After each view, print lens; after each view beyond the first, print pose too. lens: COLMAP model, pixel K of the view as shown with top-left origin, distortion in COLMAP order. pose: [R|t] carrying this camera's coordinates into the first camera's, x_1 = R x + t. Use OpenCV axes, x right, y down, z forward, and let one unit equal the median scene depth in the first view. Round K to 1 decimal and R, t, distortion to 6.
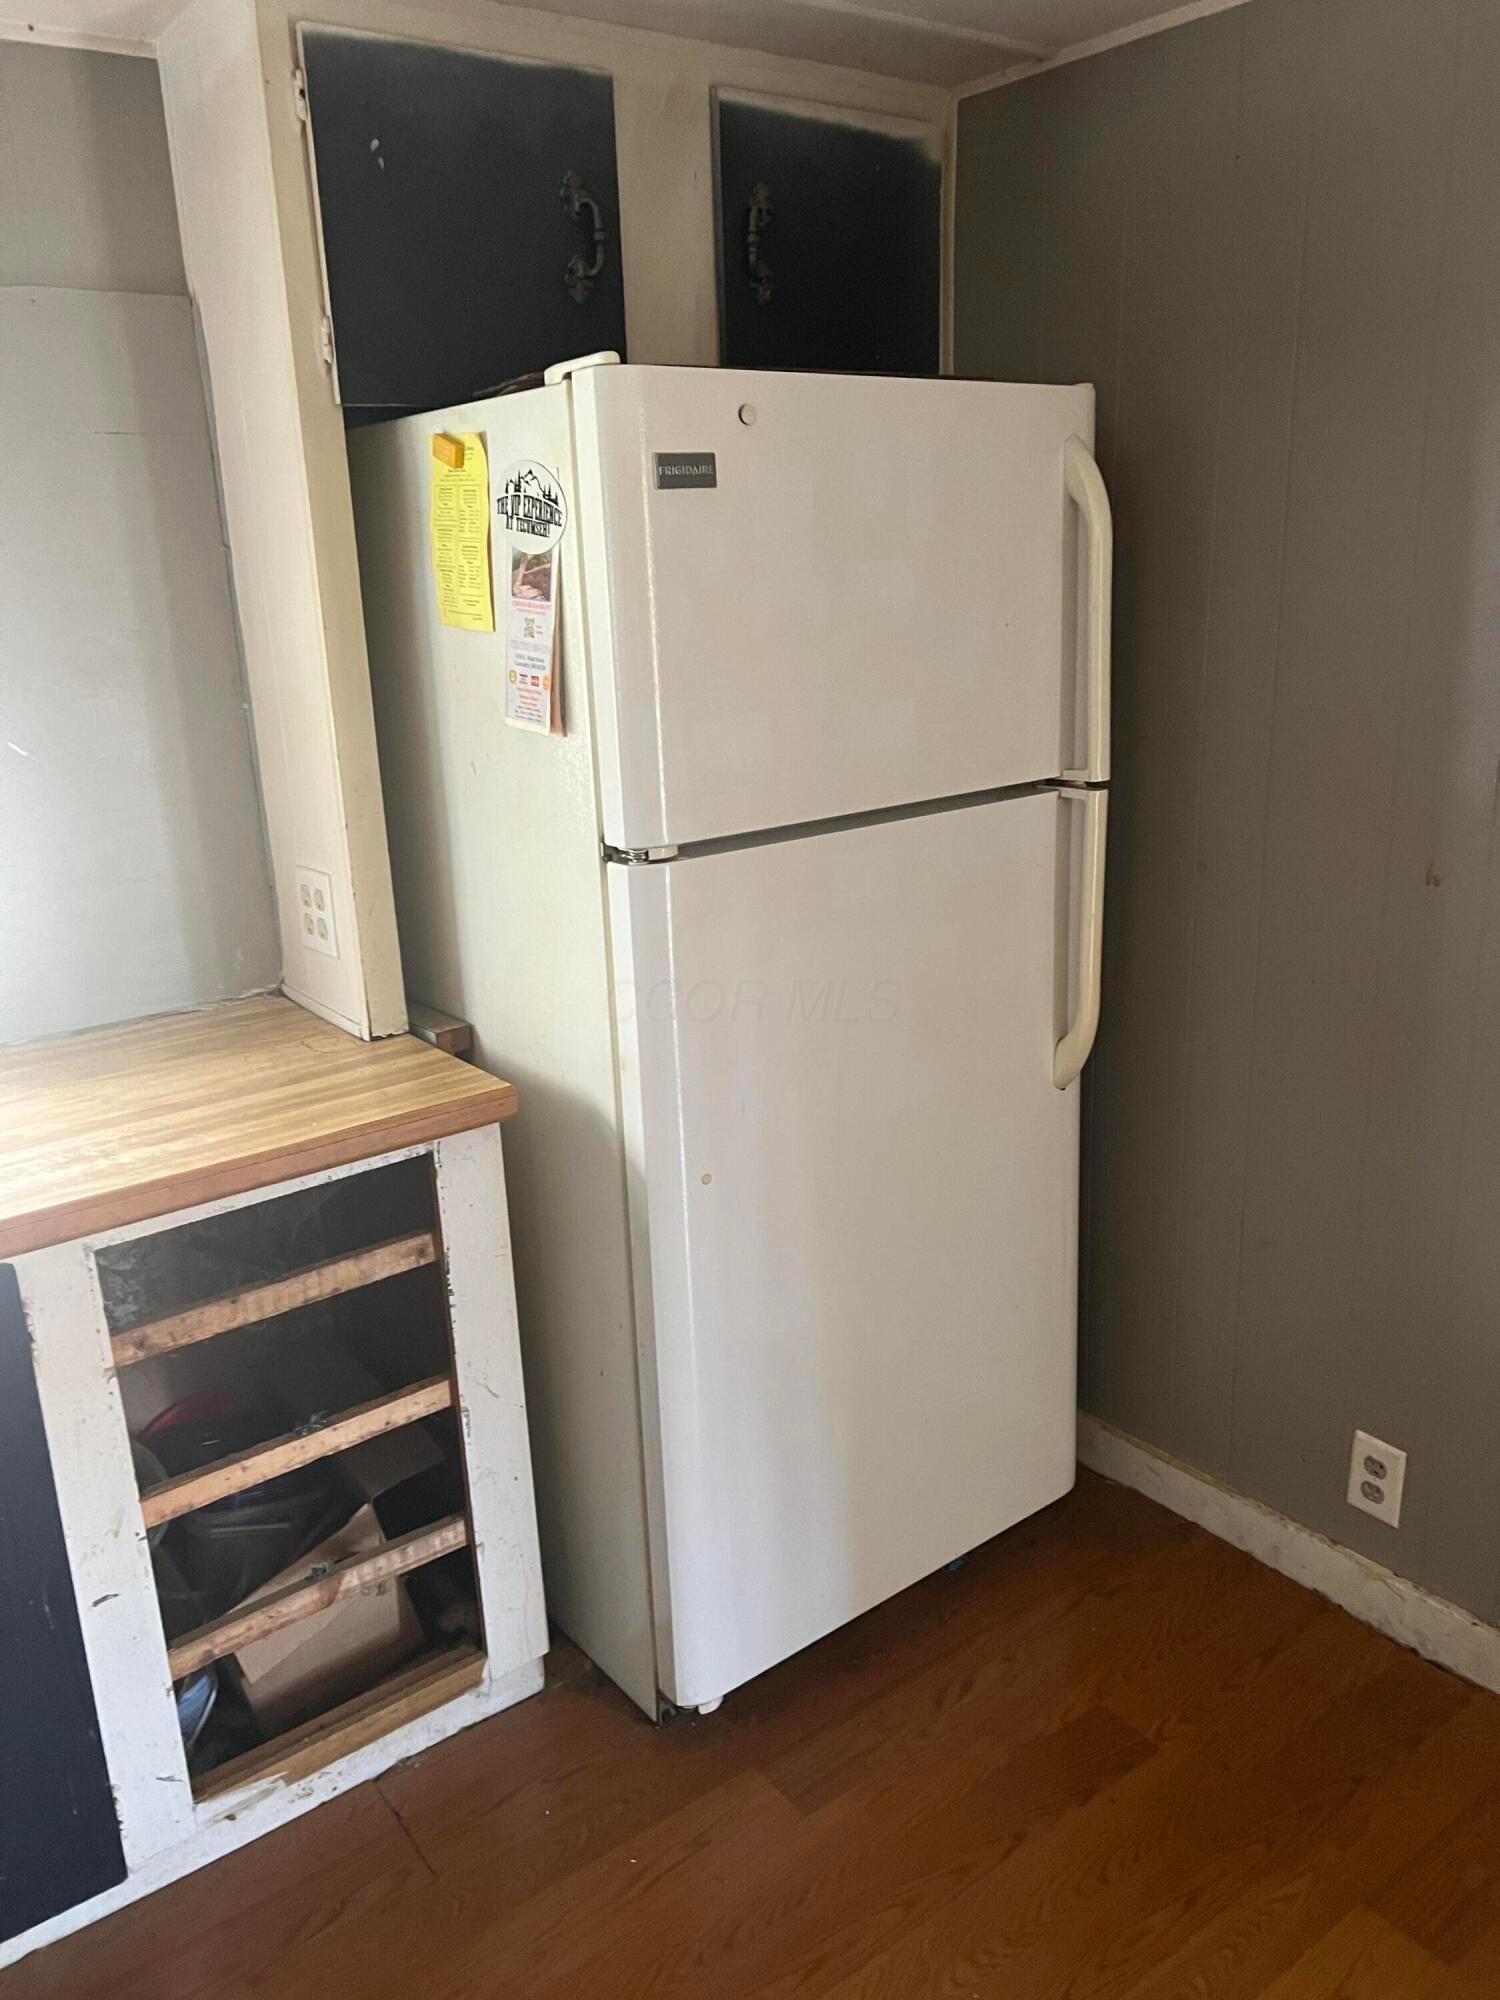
lens RADIAL K [[1512.8, 0, 747.7], [0, 1512.8, 1025.3], [0, 0, 1]] dist [0.037660, -0.003487]
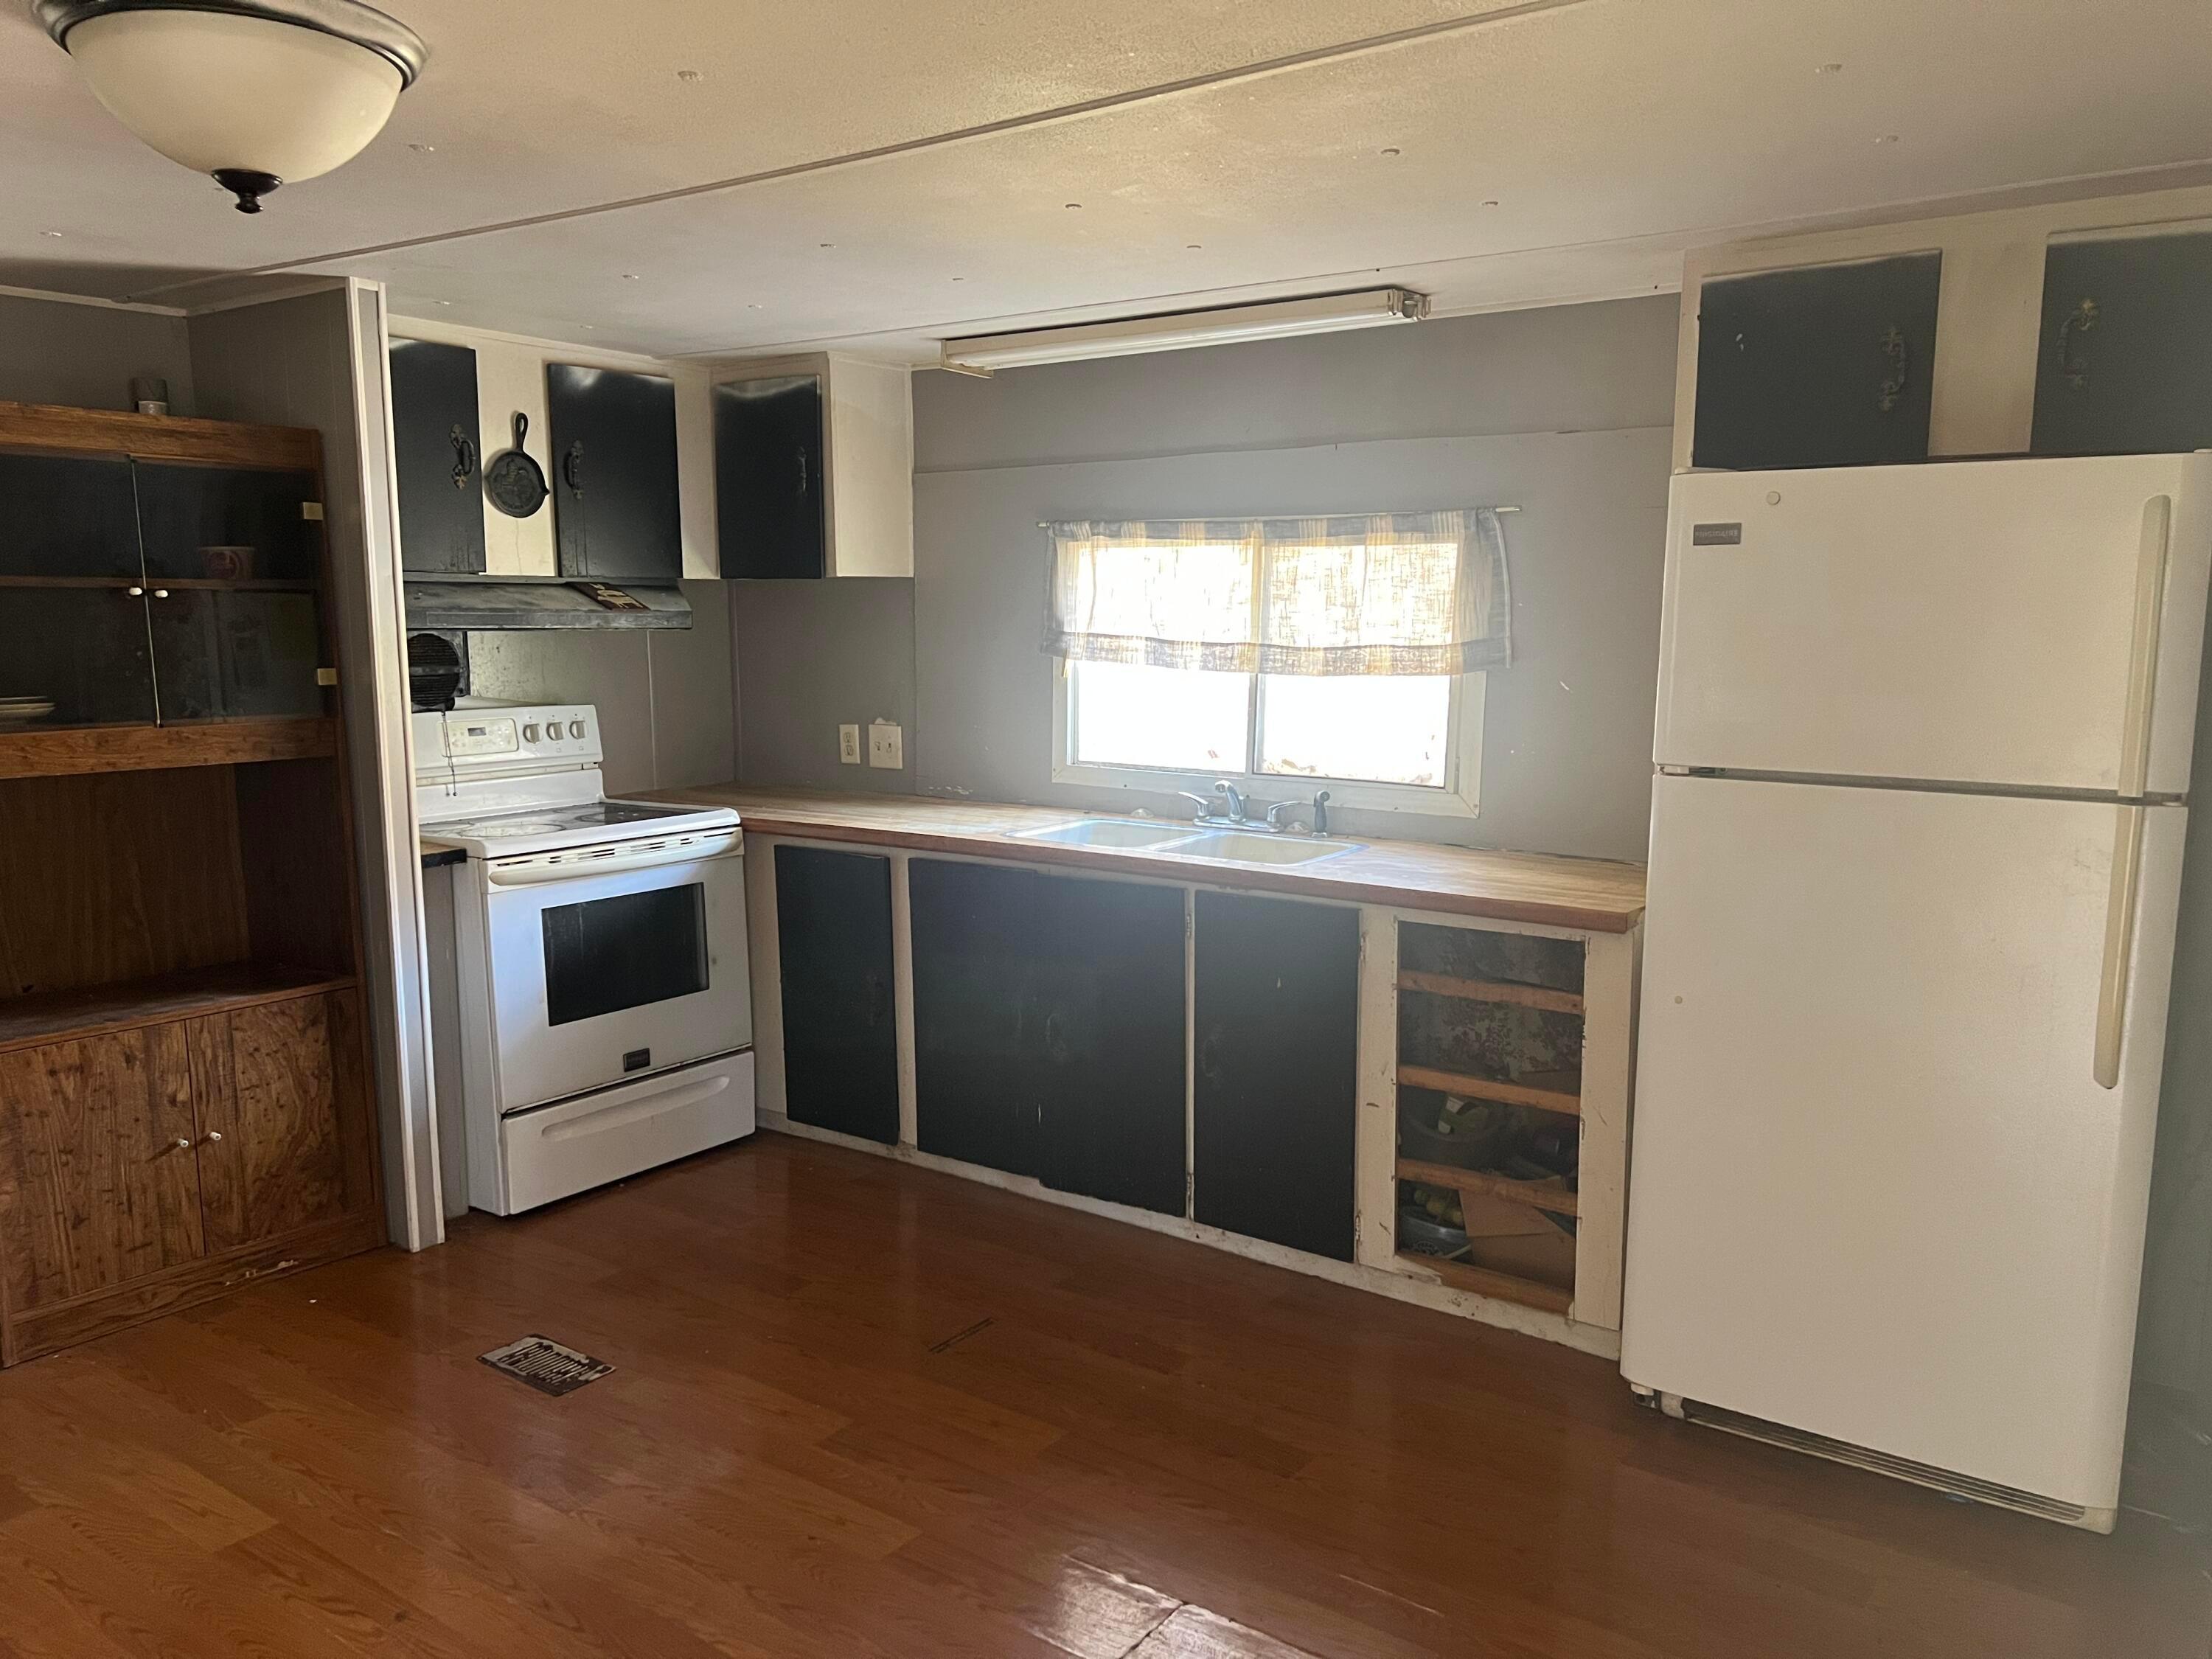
lens RADIAL K [[1655.4, 0, 1103.3], [0, 1655.4, 803.7], [0, 0, 1]] dist [0.062027, -0.065564]
pose [[0.296079, 0.149635, -0.943370, 1.251704], [-0.287254, 0.955880, 0.061464, -0.015507], [0.910946, 0.252789, 0.325999, -0.071529]]
